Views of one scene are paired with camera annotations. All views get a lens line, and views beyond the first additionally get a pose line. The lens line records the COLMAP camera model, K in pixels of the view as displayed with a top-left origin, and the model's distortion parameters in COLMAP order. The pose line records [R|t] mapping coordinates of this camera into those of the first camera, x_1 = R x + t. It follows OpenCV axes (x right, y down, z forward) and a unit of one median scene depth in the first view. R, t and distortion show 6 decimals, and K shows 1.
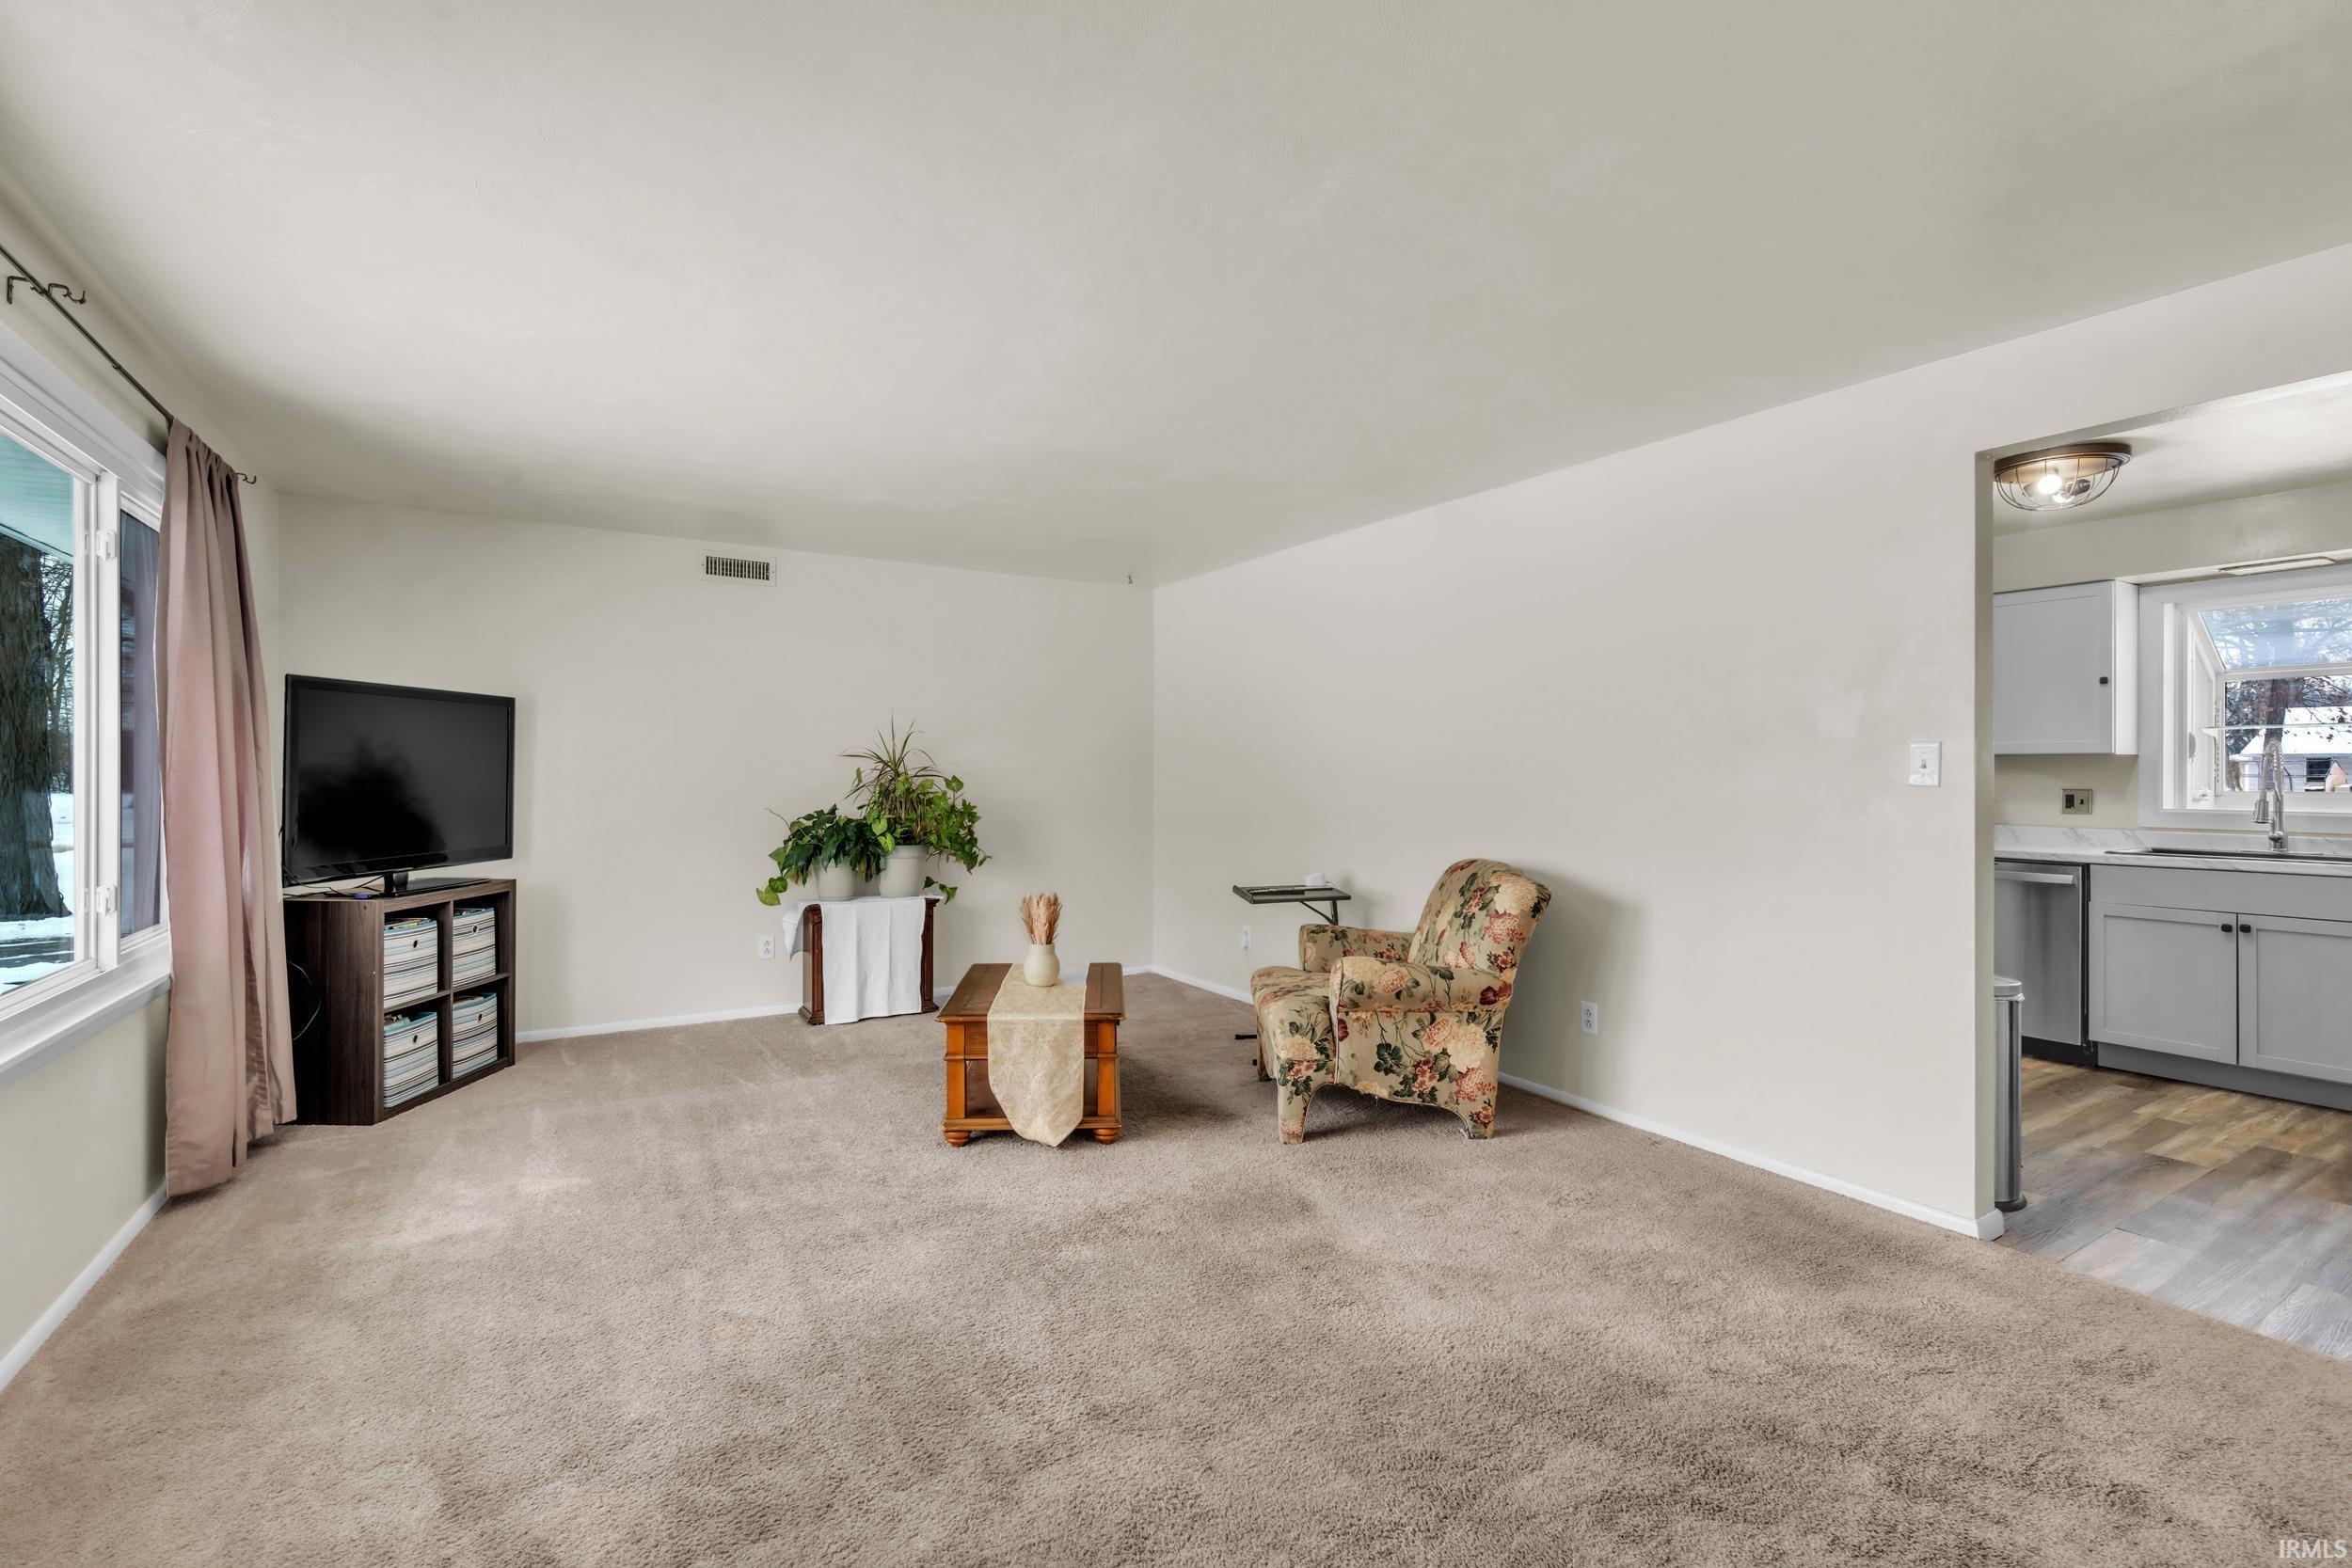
lens RADIAL K [[1058.1, 0, 1183.1], [0, 1058.1, 780.5], [0, 0, 1]] dist [-0.004859, 0.000272]
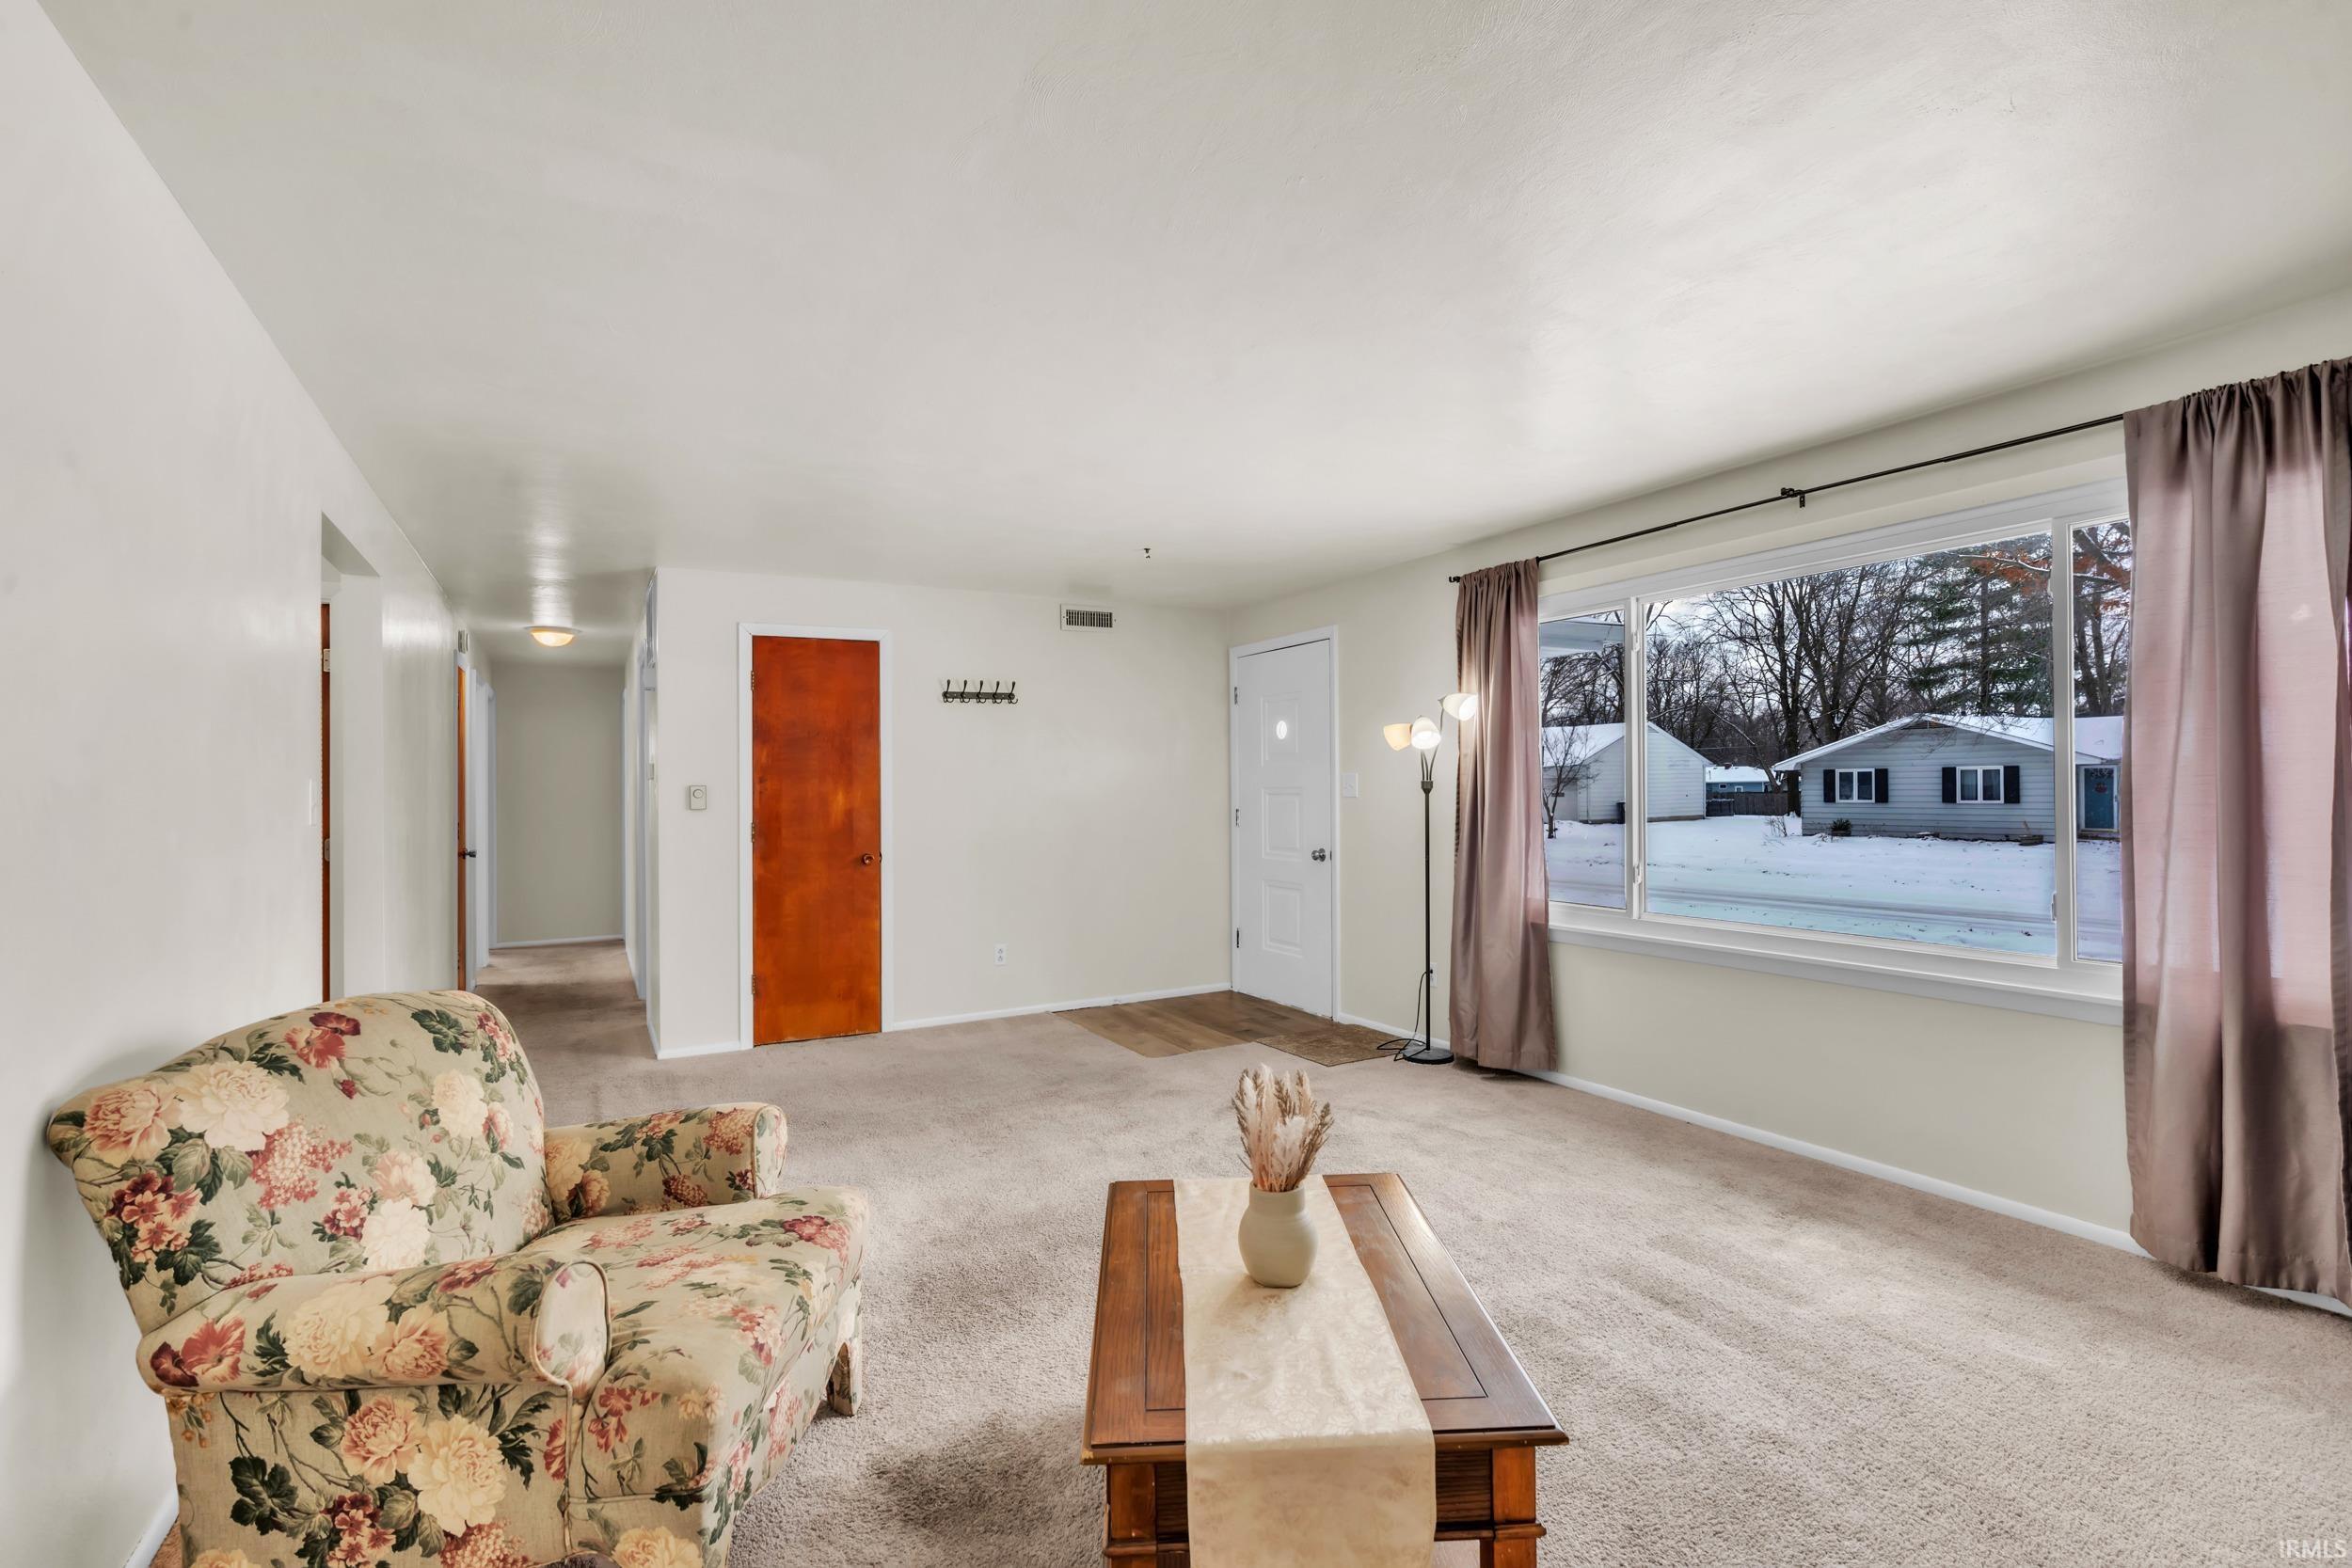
lens RADIAL K [[1058.1, 0, 1183.1], [0, 1058.1, 780.5], [0, 0, 1]] dist [-0.004859, 0.000272]
pose [[-0.999168, 0.010919, 0.039298, -0.125877], [0.010871, 0.999940, -0.001432, -0.020664], [-0.039311, -0.001003, -0.999227, 1.620997]]
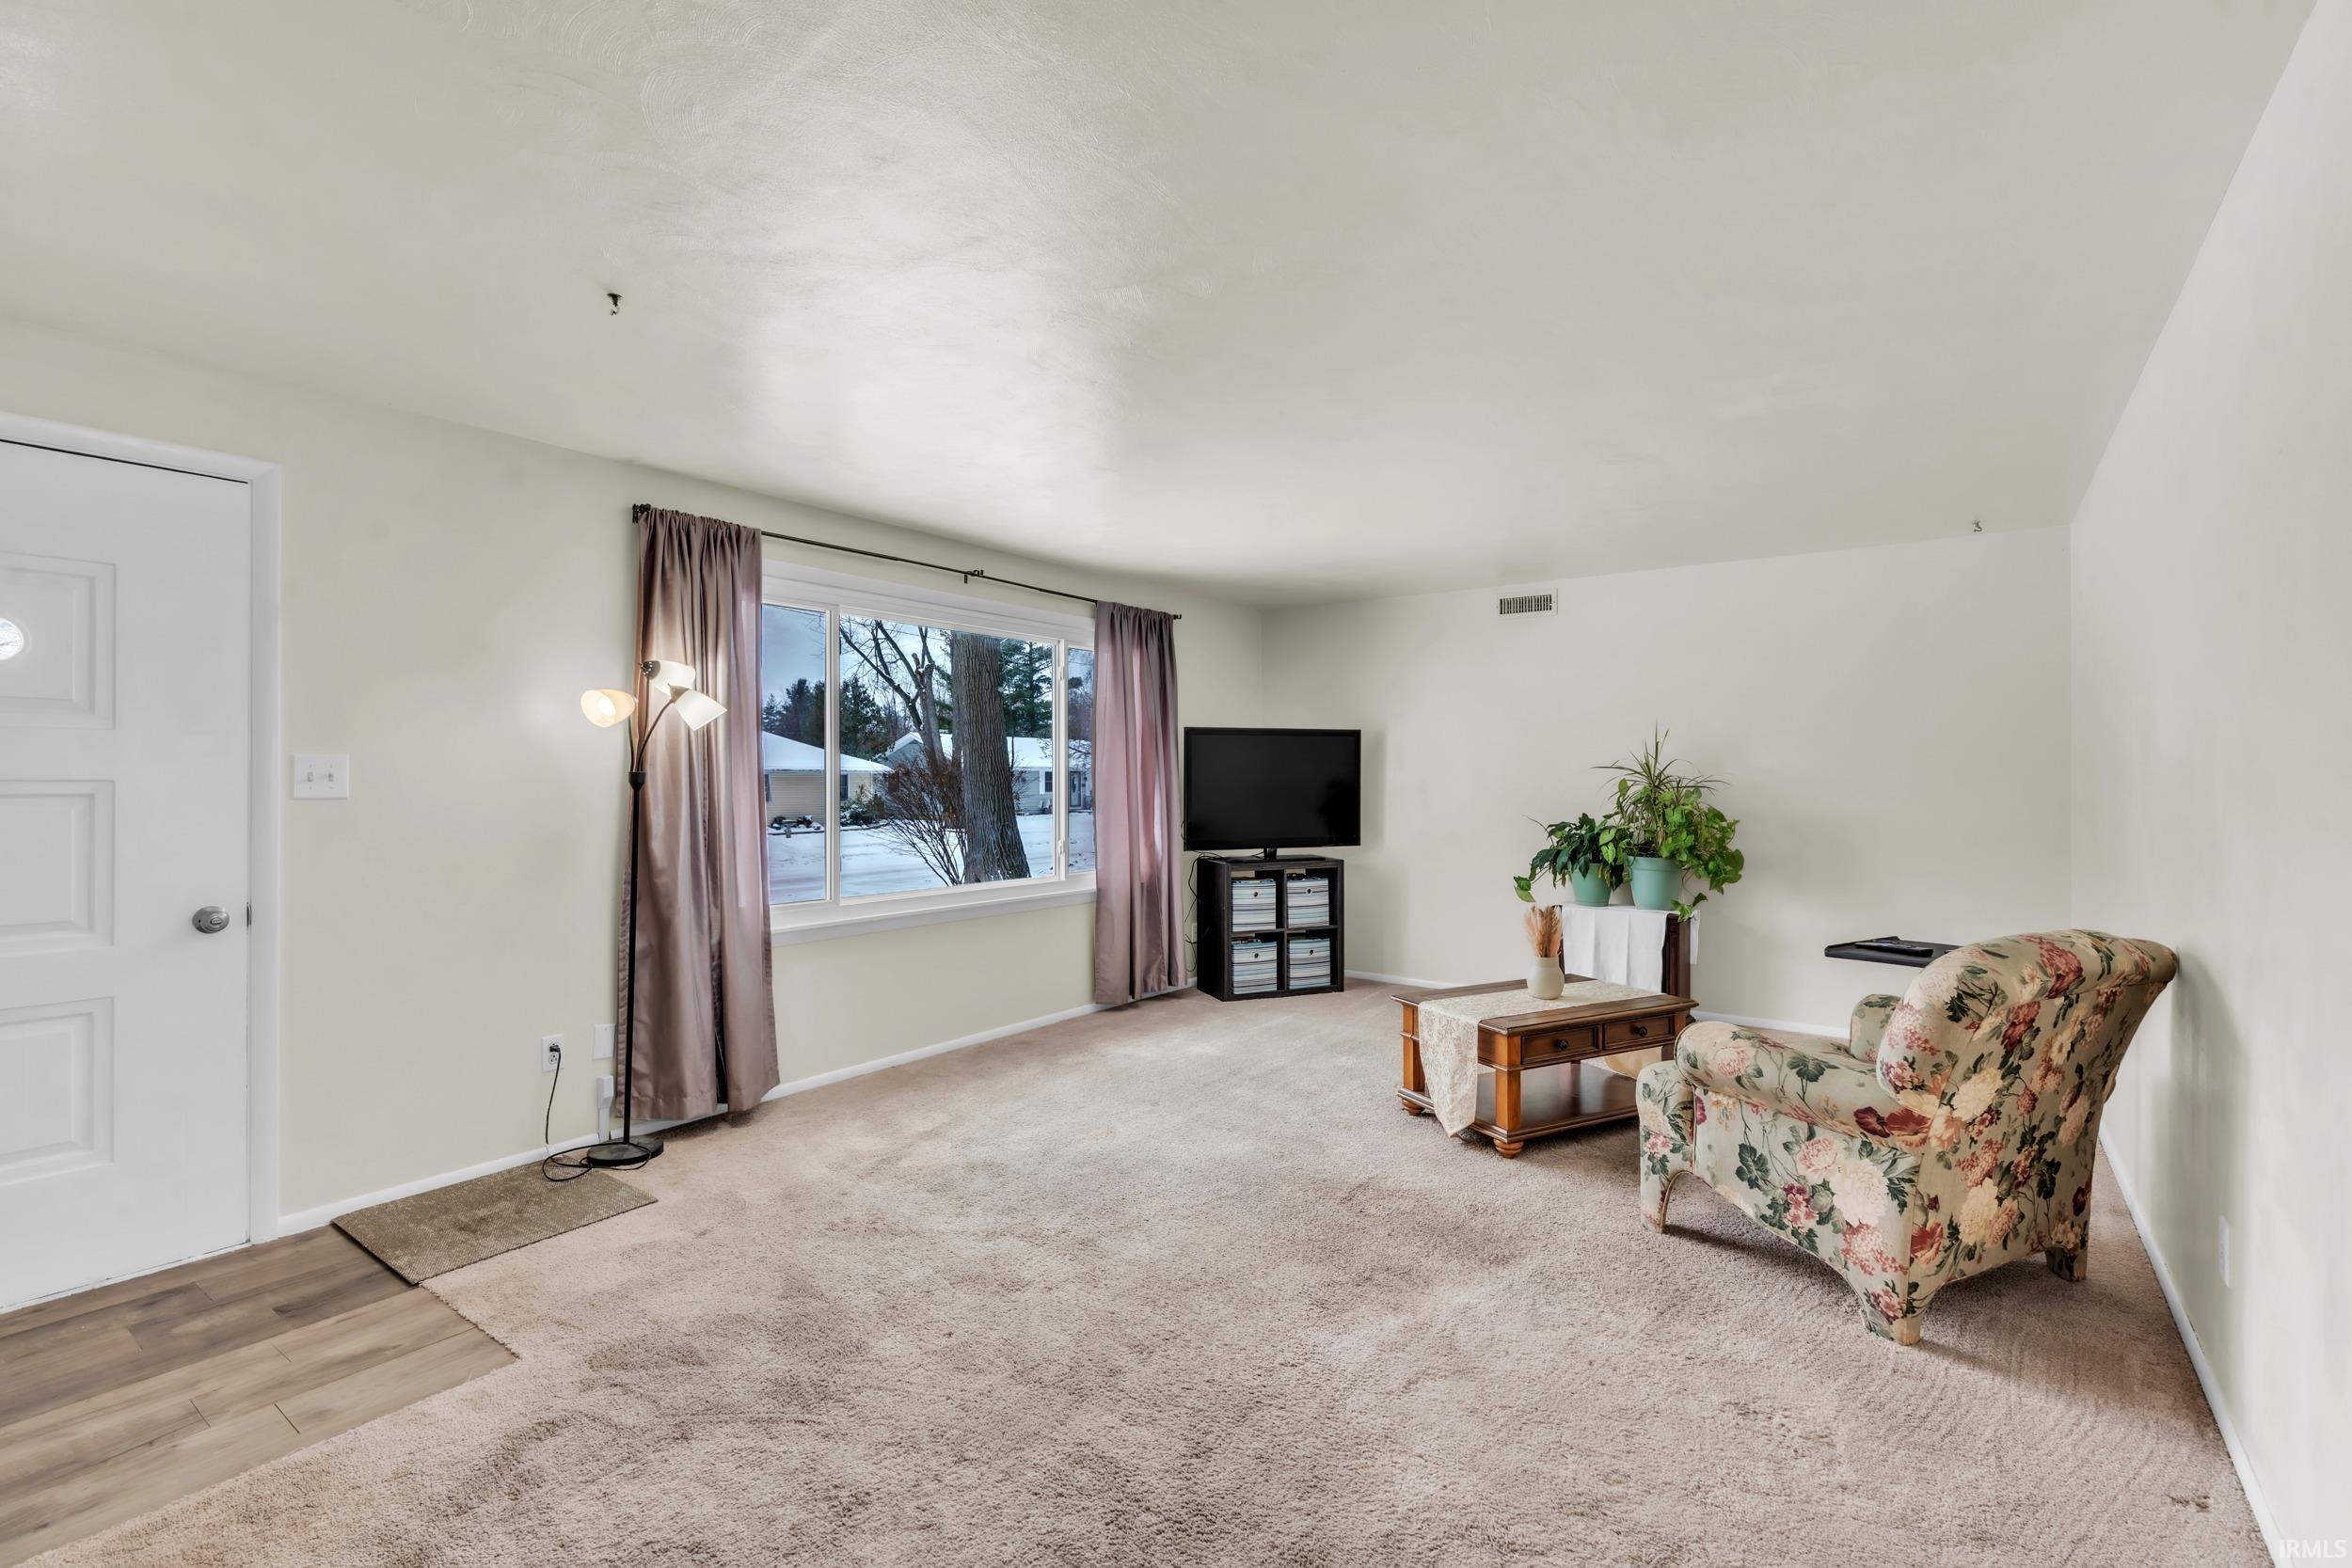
lens RADIAL K [[1058.1, 0, 1183.1], [0, 1058.1, 780.5], [0, 0, 1]] dist [-0.004859, 0.000272]
pose [[0.370754, -0.002268, -0.928729, 0.740423], [-0.002552, 0.999991, -0.003461, -0.008610], [0.928728, 0.003654, 0.370744, 0.342875]]
